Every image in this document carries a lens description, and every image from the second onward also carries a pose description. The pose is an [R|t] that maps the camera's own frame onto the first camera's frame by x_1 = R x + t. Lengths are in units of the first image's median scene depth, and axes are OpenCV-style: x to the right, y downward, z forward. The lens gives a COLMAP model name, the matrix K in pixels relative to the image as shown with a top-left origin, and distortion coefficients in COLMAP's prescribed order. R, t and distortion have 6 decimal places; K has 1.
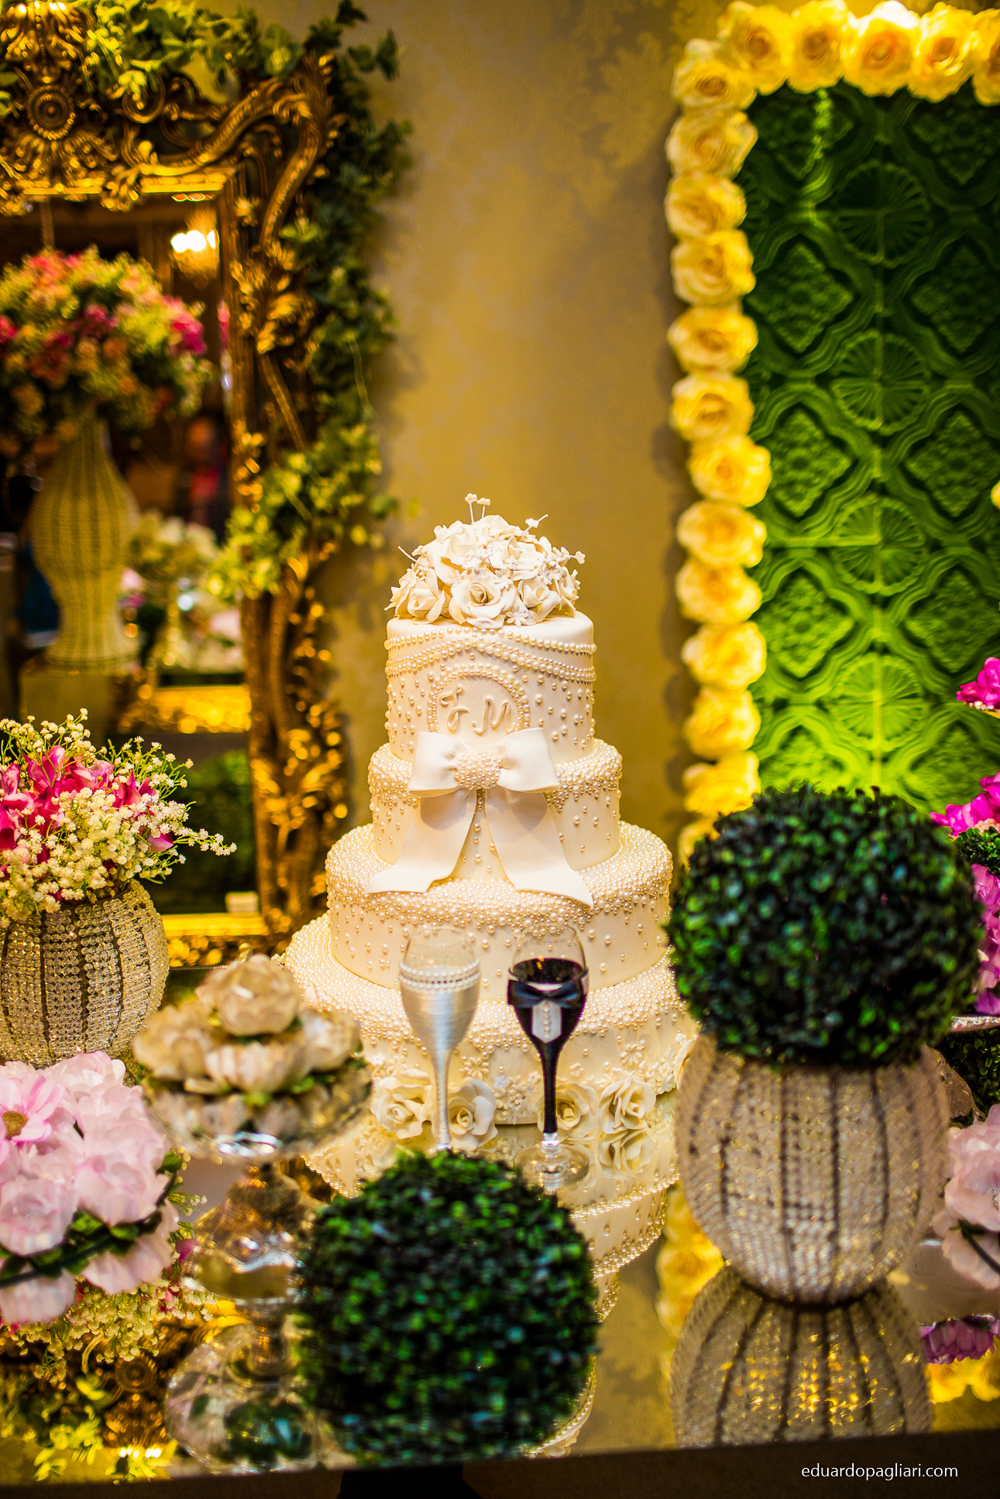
lens RADIAL K [[1423.5, 0, 500.5], [0, 1423.5, 747.0], [0, 0, 1]] dist [-0.057346, 0.000000]
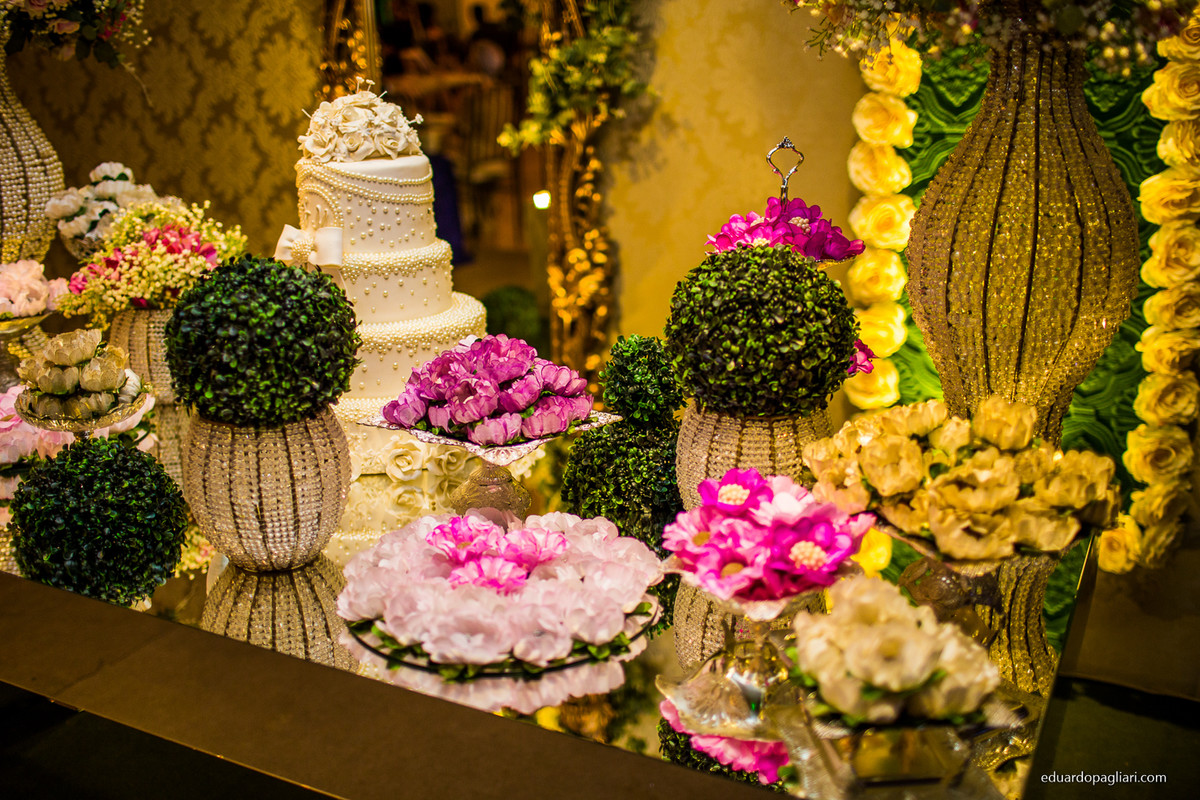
lens RADIAL K [[1139.6, 0, 603.3], [0, 1139.6, 393.0], [0, 0, 1]] dist [-0.057346, 0.000000]
pose [[0.858358, 0.156026, -0.488751, 0.478561], [-0.112077, 0.986652, 0.118140, -0.008112], [0.500660, -0.046629, 0.864387, 0.039135]]
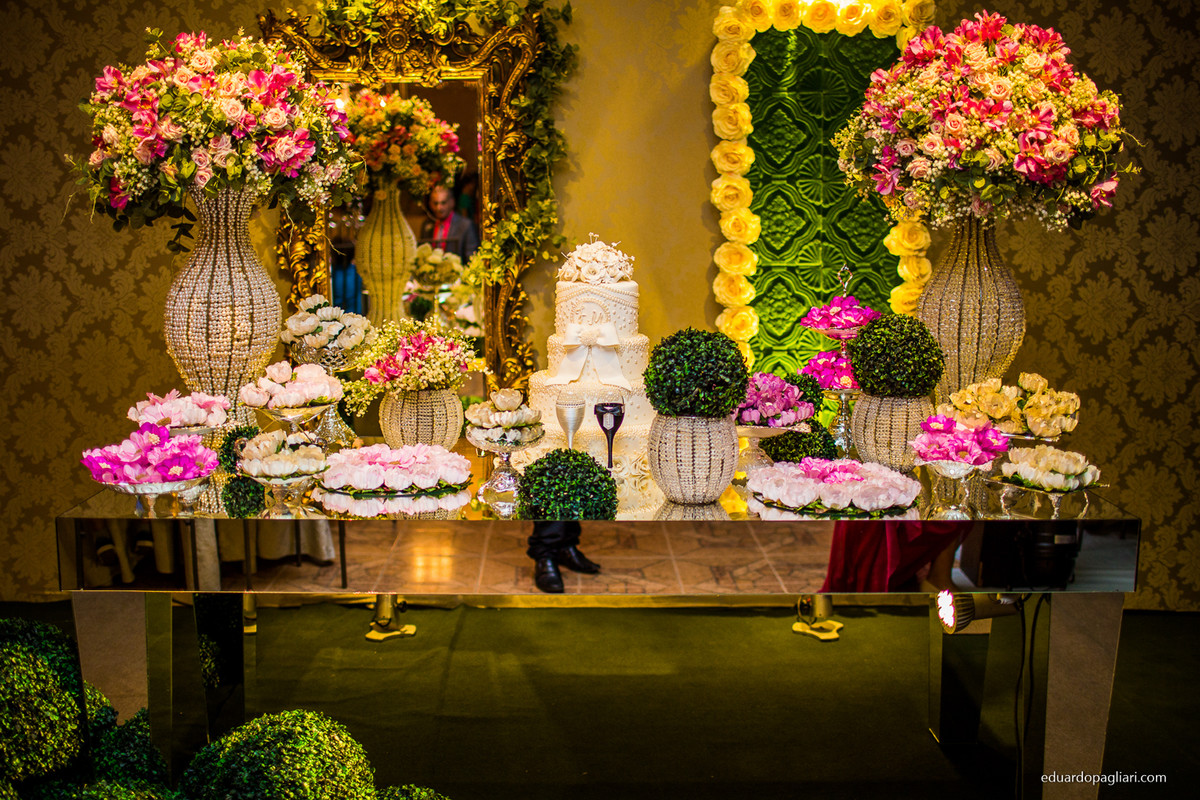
lens RADIAL K [[1139.6, 0, 603.9], [0, 1139.6, 400.8], [0, 0, 1]] dist [-0.057346, 0.000000]
pose [[0.998657, 0.026188, -0.044702, 0.054583], [-0.027860, 0.998920, -0.037196, 0.105750], [0.043680, 0.038392, 0.998308, -0.544536]]
